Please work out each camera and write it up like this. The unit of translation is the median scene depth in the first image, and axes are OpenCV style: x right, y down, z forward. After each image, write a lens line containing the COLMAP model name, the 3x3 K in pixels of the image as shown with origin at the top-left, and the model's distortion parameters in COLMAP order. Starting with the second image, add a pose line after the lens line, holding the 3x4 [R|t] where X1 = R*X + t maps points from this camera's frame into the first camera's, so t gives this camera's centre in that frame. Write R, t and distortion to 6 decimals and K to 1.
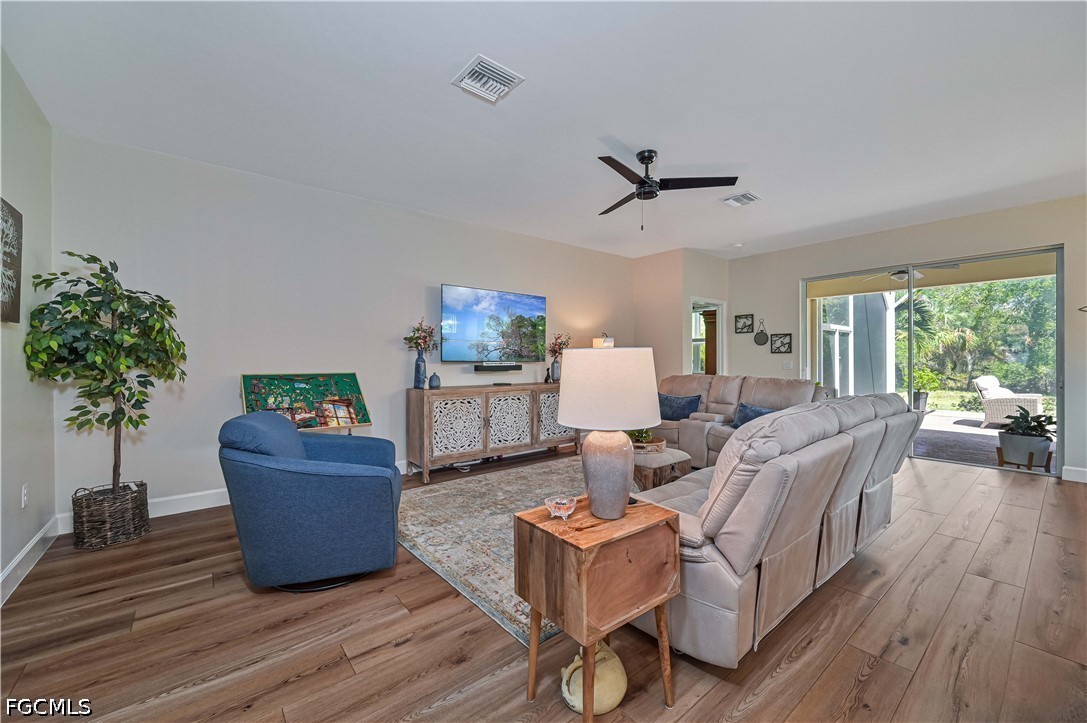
lens RADIAL K [[429.9, 0, 543.6], [0, 429.9, 361.7], [0, 0, 1]] dist [-0.003027, 0.000206]
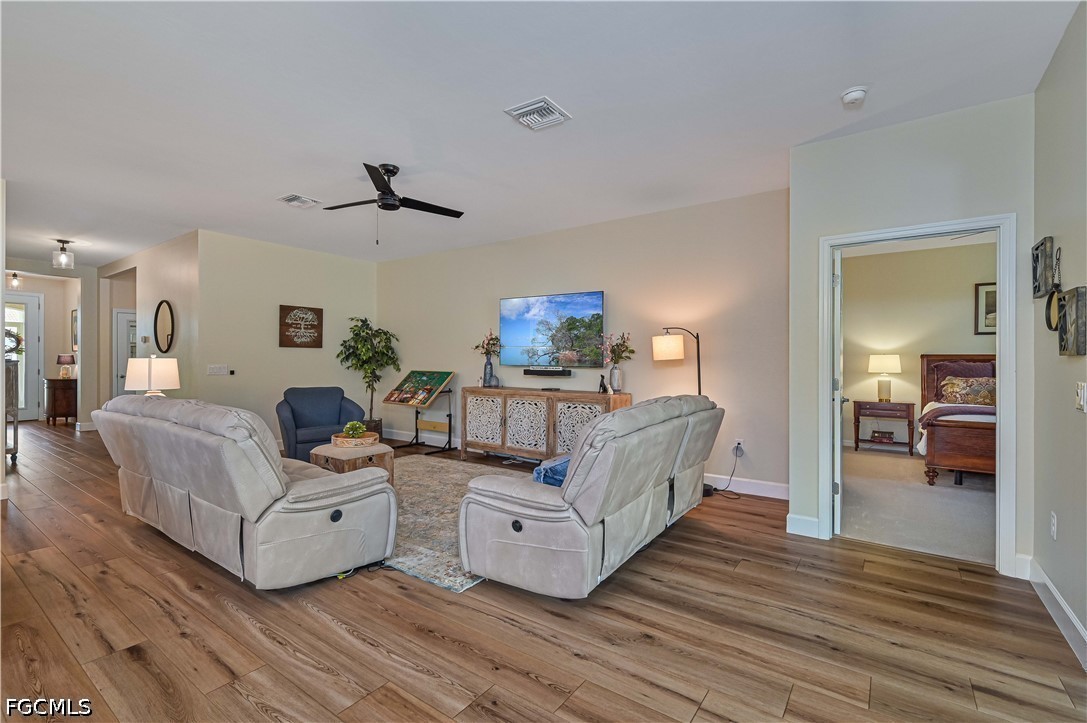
lens RADIAL K [[486.1, 0, 543.2], [0, 486.1, 359.6], [0, 0, 1]] dist [0.010436, -0.002279]
pose [[0.263625, 0.003160, -0.964620, 0.962947], [-0.013669, 0.999906, -0.000460, -0.014775], [0.964529, 0.013306, 0.263643, 0.685005]]
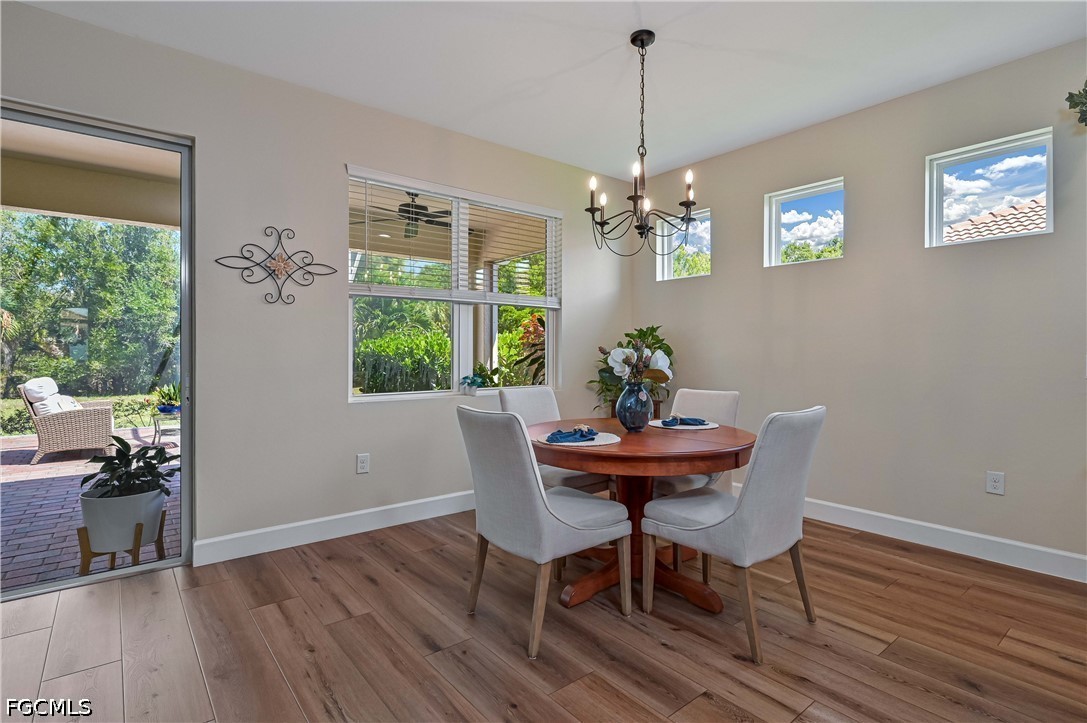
lens RADIAL K [[529.7, 0, 546.0], [0, 529.7, 354.7], [0, 0, 1]] dist [0.001592, 0.000340]
pose [[-0.005654, -0.002464, 0.999981, 0.438360], [0.007308, 0.999970, 0.002505, 0.004236], [-0.999957, 0.007322, -0.005636, 0.456114]]
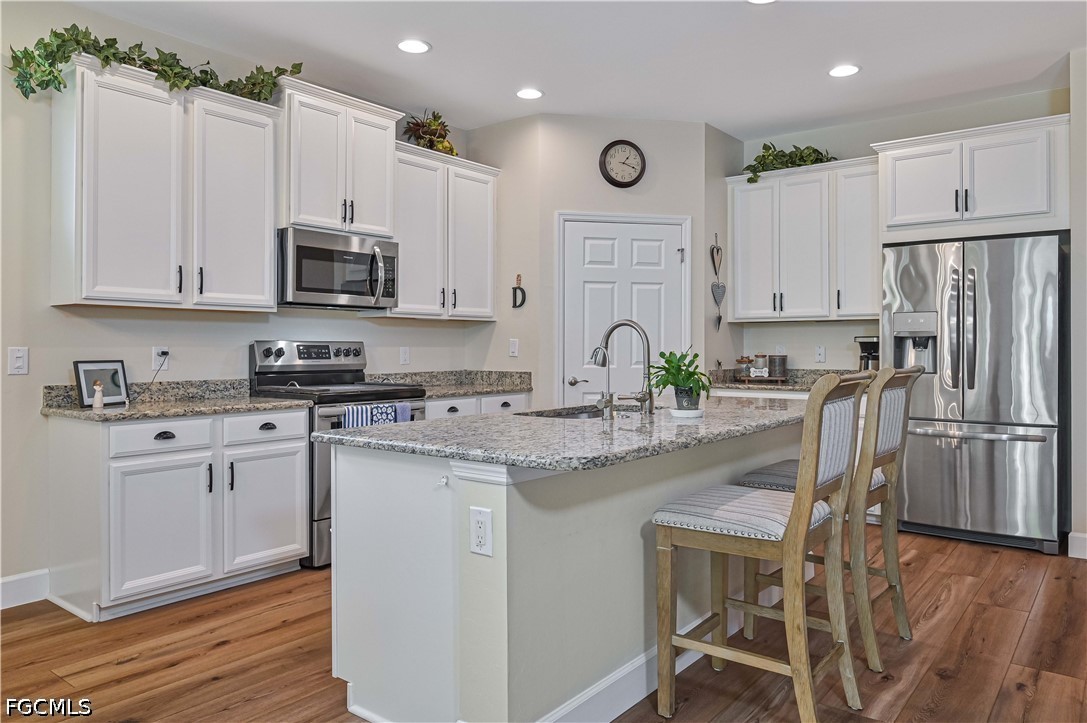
lens RADIAL K [[750.3, 0, 554.2], [0, 750.3, 343.9], [0, 0, 1]] dist [-0.004597, -0.000234]
pose [[-0.973636, 0.000539, -0.228105, 0.650348], [-0.001073, 0.999975, 0.006941, 0.001358], [0.228103, 0.007003, -0.973612, 0.660699]]
